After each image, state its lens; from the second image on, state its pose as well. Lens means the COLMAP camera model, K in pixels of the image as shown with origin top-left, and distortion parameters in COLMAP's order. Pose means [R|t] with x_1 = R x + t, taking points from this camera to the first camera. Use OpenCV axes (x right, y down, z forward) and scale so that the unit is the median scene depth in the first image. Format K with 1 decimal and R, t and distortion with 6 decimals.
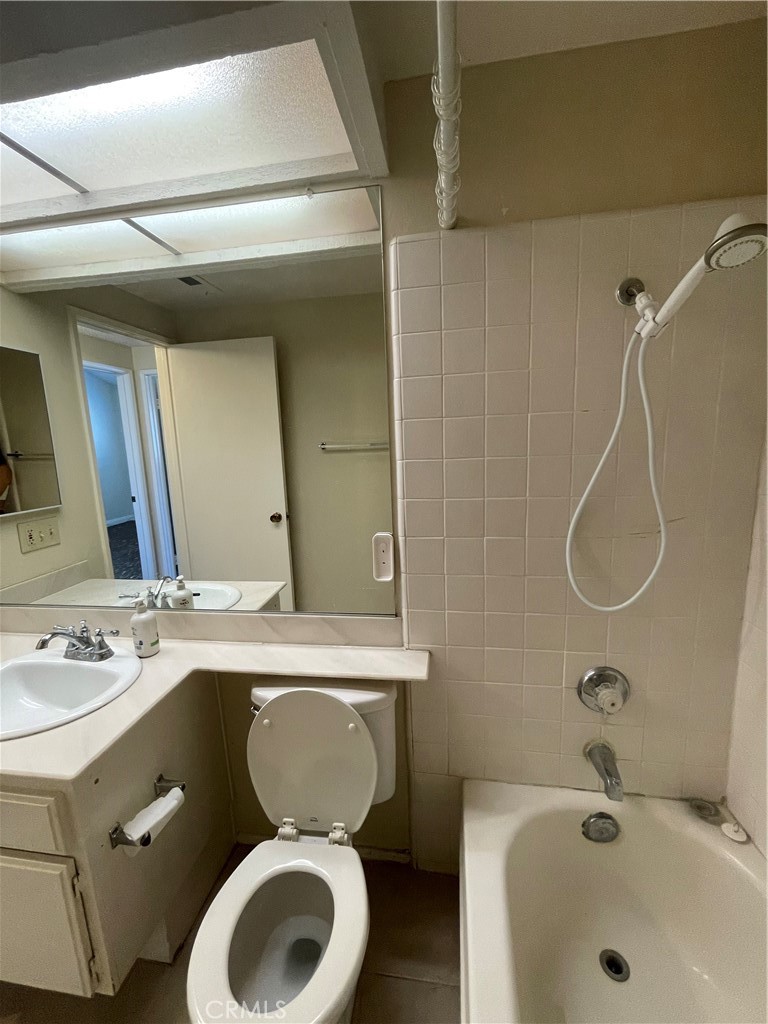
lens RADIAL K [[419.3, 0, 386.1], [0, 419.3, 508.1], [0, 0, 1]] dist [-0.004081, 0.003834]
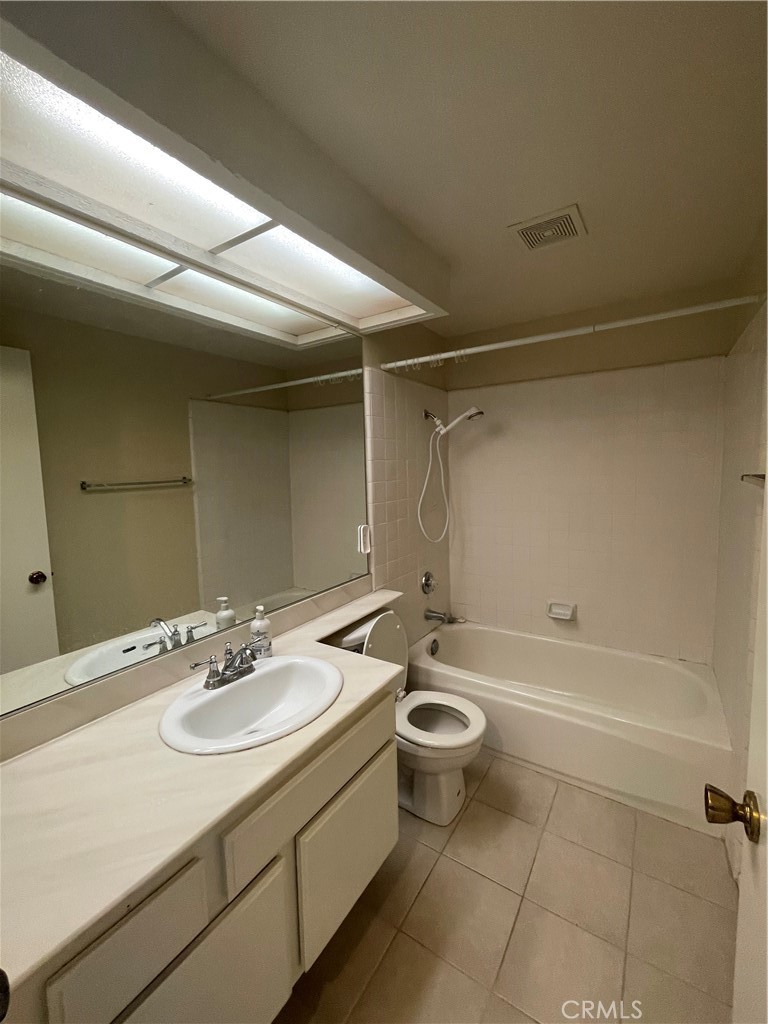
lens RADIAL K [[419.3, 0, 386.1], [0, 419.3, 508.1], [0, 0, 1]] dist [-0.004081, 0.003834]
pose [[0.414257, -0.057725, 0.908328, -1.494844], [0.167089, 0.985849, -0.013552, 0.030179], [-0.894691, 0.157385, 0.418040, 0.188677]]
